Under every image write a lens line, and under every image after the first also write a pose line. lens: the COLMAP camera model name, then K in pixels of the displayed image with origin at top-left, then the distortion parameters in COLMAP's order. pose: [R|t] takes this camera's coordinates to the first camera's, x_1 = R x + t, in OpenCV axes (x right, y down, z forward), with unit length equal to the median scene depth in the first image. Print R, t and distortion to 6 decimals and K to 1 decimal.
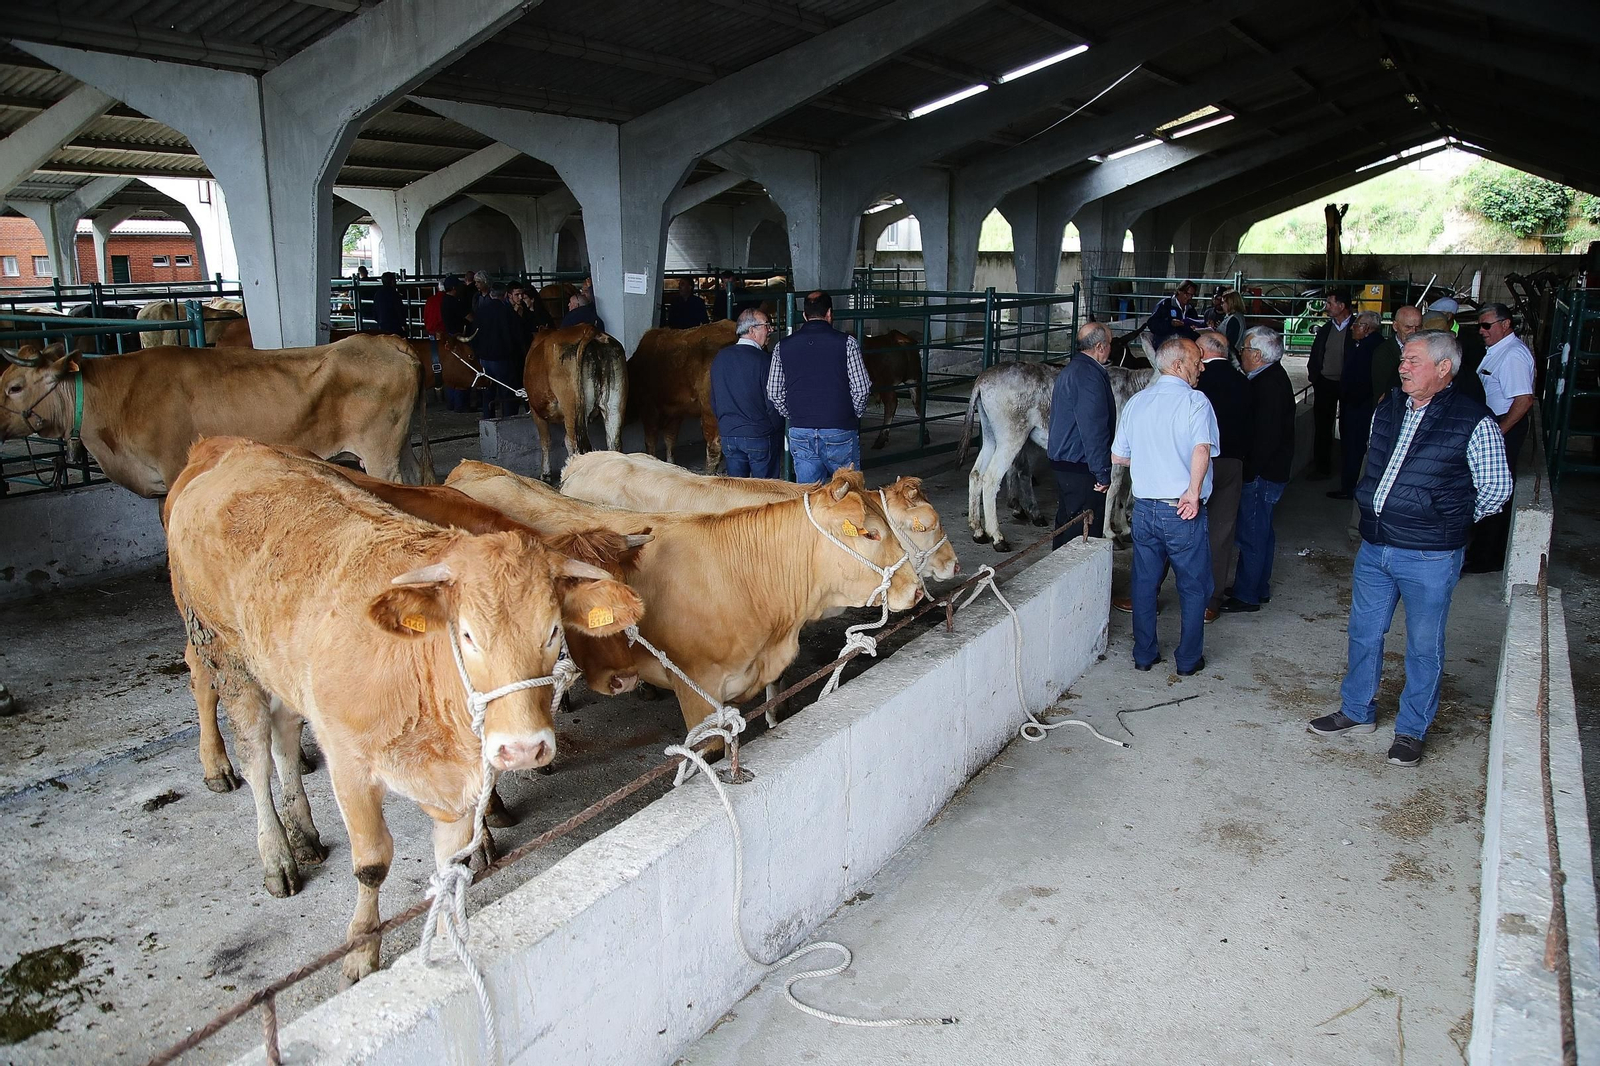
lens RADIAL K [[1347.9, 0, 833.0], [0, 1347.9, 554.9], [0, 0, 1]] dist [-0.077364, 0.099183]
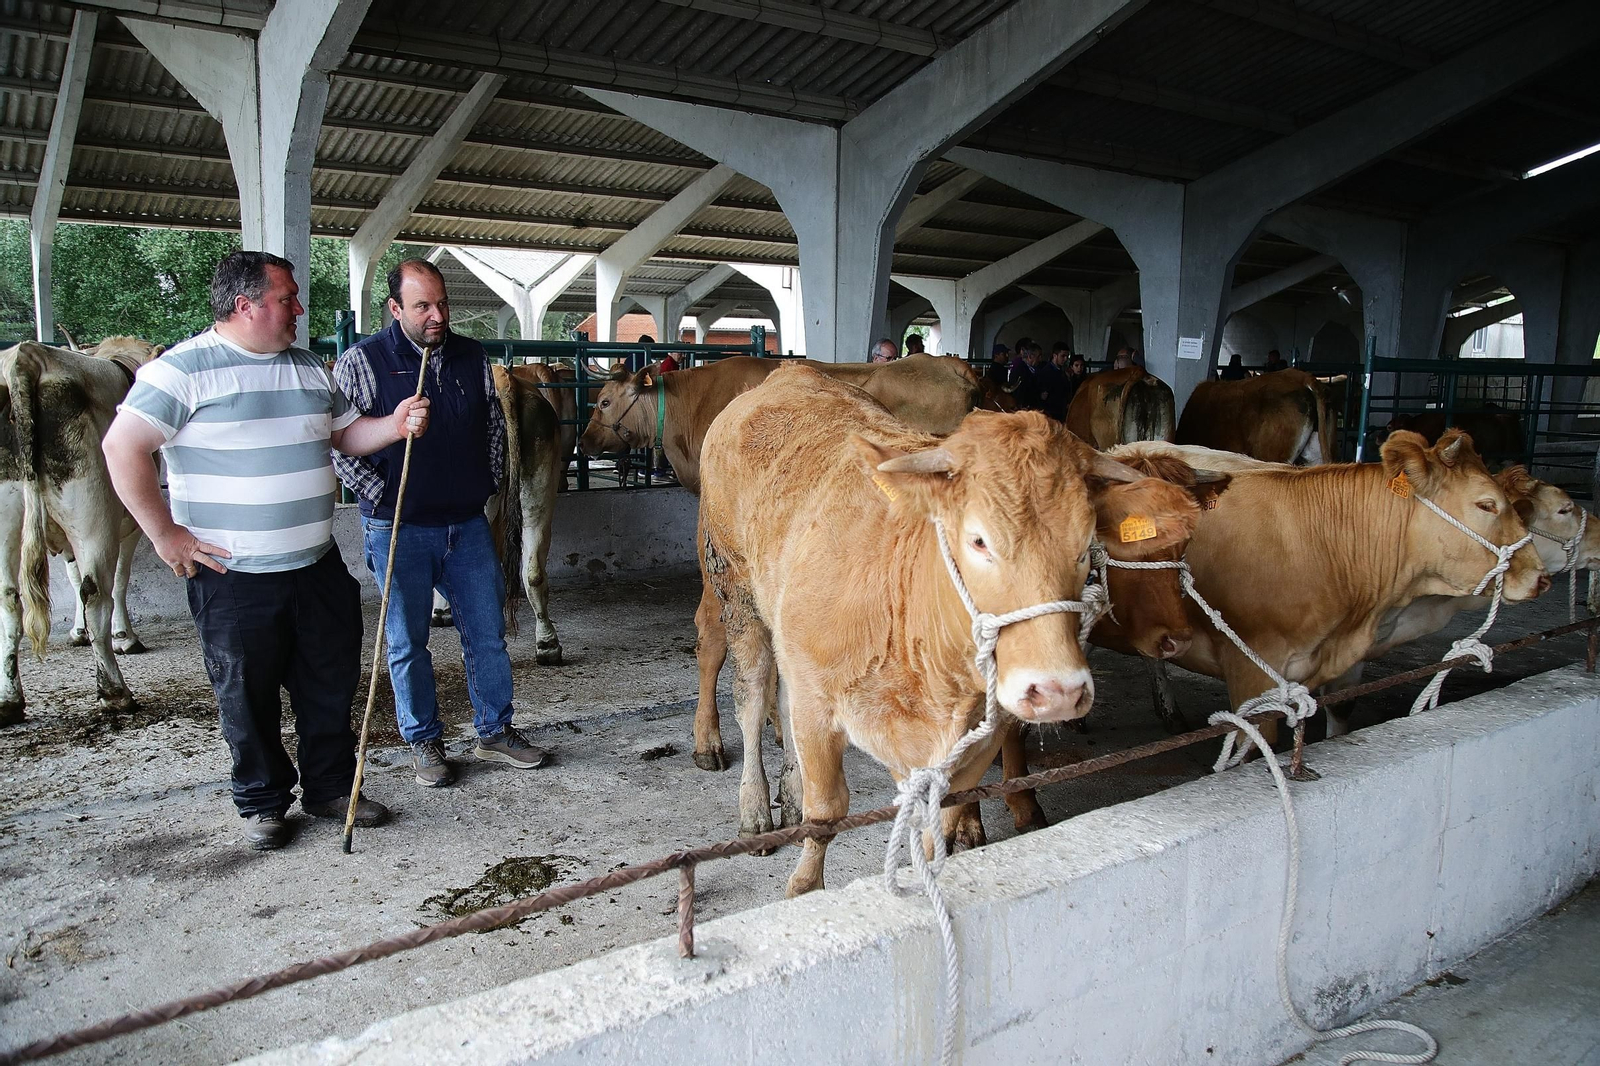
lens RADIAL K [[1340.6, 0, 774.6], [0, 1340.6, 540.6], [0, 0, 1]] dist [-0.077395, 0.089281]
pose [[0.904597, 0.071340, -0.420256, -0.020909], [-0.109490, 0.991705, -0.067330, 0.074369], [0.411966, 0.106921, 0.904904, 0.107317]]
